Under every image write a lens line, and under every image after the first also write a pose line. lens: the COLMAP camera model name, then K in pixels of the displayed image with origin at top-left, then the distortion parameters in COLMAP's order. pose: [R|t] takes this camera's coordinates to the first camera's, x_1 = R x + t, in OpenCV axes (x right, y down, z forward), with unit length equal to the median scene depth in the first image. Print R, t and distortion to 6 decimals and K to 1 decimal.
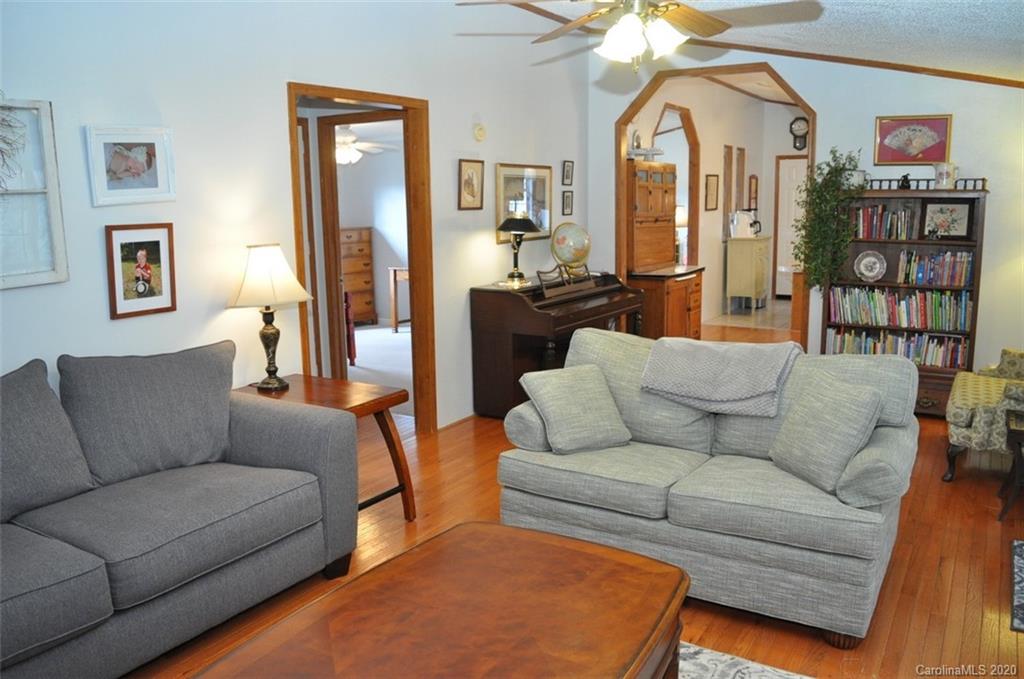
lens RADIAL K [[798.1, 0, 512.0], [0, 798.1, 339.5], [0, 0, 1]] dist [-0.091660, 0.017650]
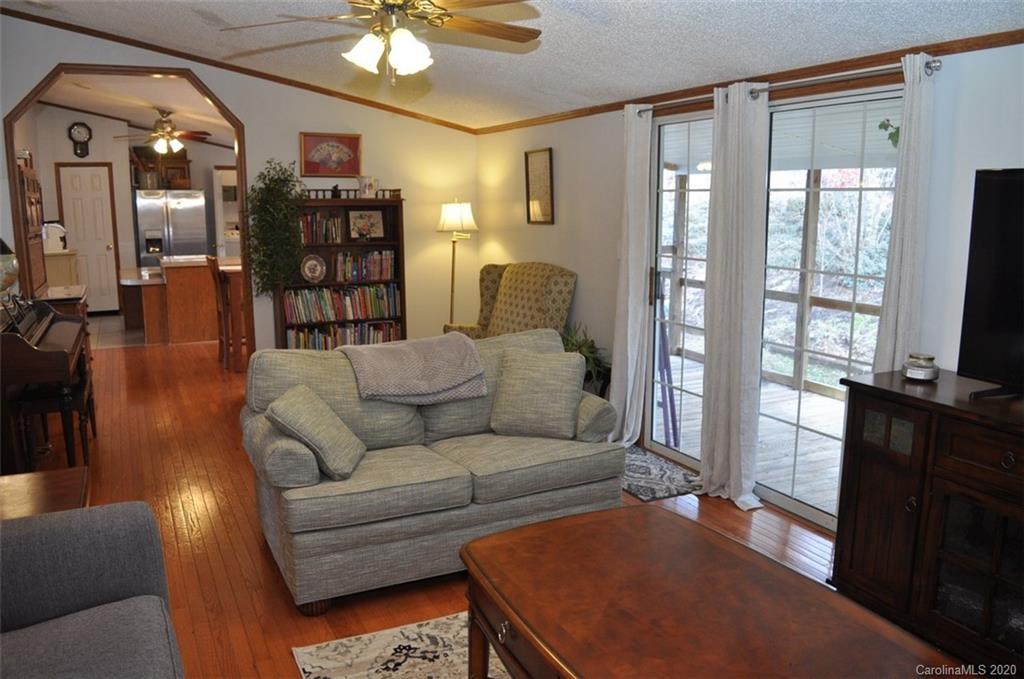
lens RADIAL K [[798.1, 0, 512.0], [0, 798.1, 339.5], [0, 0, 1]] dist [-0.091660, 0.017650]
pose [[0.528733, -0.133794, 0.838177, -0.353593], [0.142160, 0.987508, 0.067954, -0.032743], [-0.836799, 0.083225, 0.541148, 0.181422]]
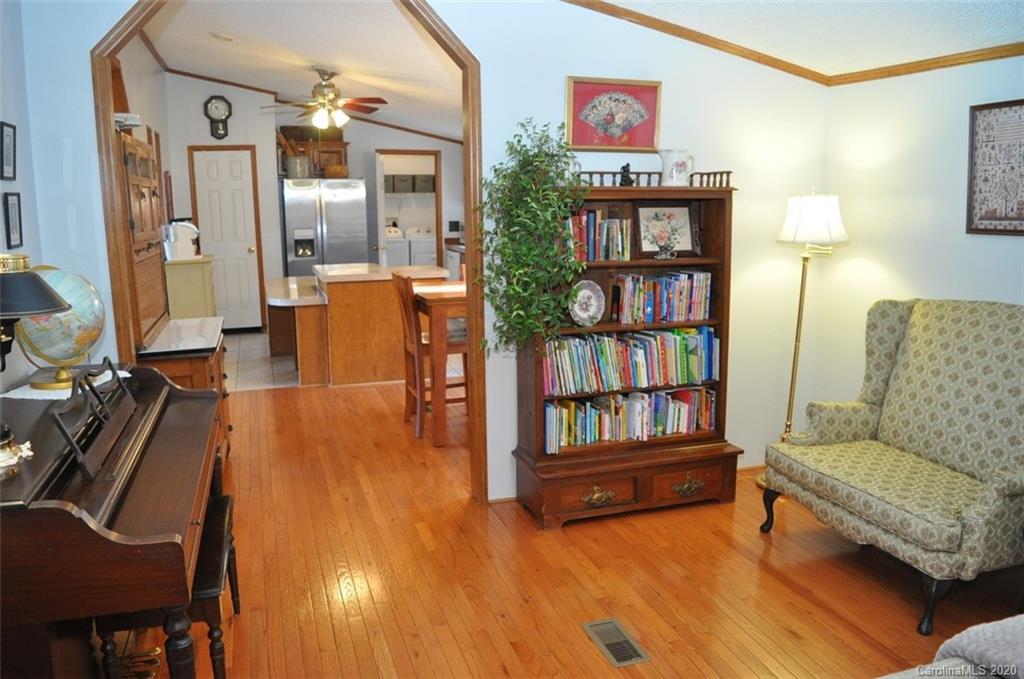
lens RADIAL K [[798.1, 0, 512.0], [0, 798.1, 339.5], [0, 0, 1]] dist [-0.091660, 0.017650]
pose [[0.649777, -0.130715, 0.748802, -0.094570], [0.133293, 0.989433, 0.057055, -0.114677], [-0.748347, 0.062737, 0.660334, 0.629680]]
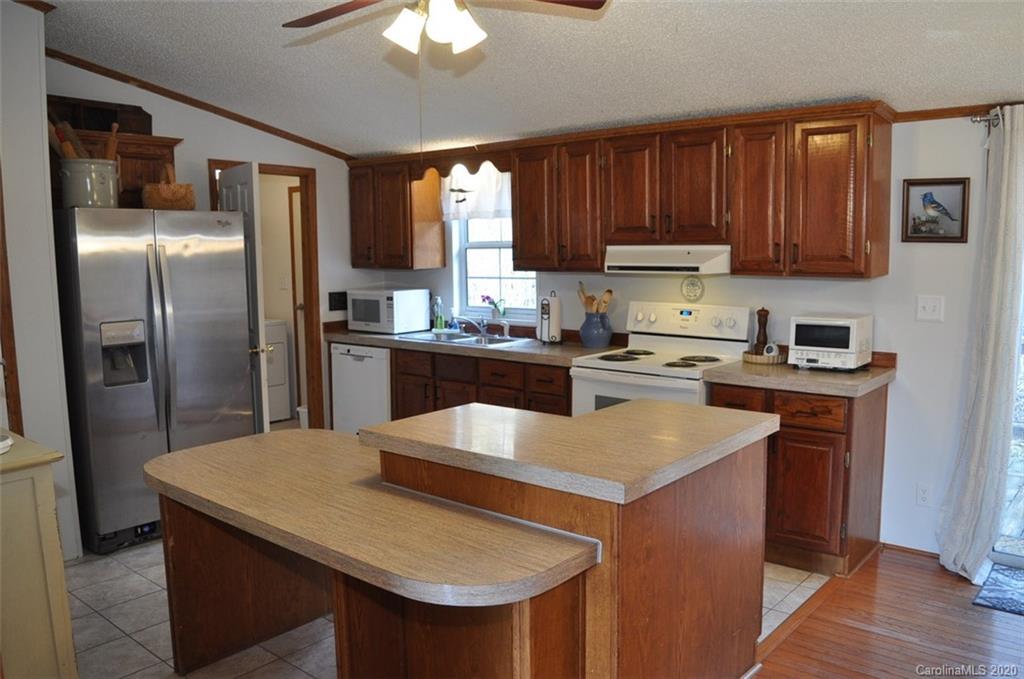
lens RADIAL K [[798.1, 0, 512.0], [0, 798.1, 339.5], [0, 0, 1]] dist [-0.091660, 0.017650]
pose [[0.150779, -0.104457, 0.983033, 0.238665], [0.178009, 0.981016, 0.076939, -0.283755], [-0.972409, 0.163388, 0.166511, 1.575770]]
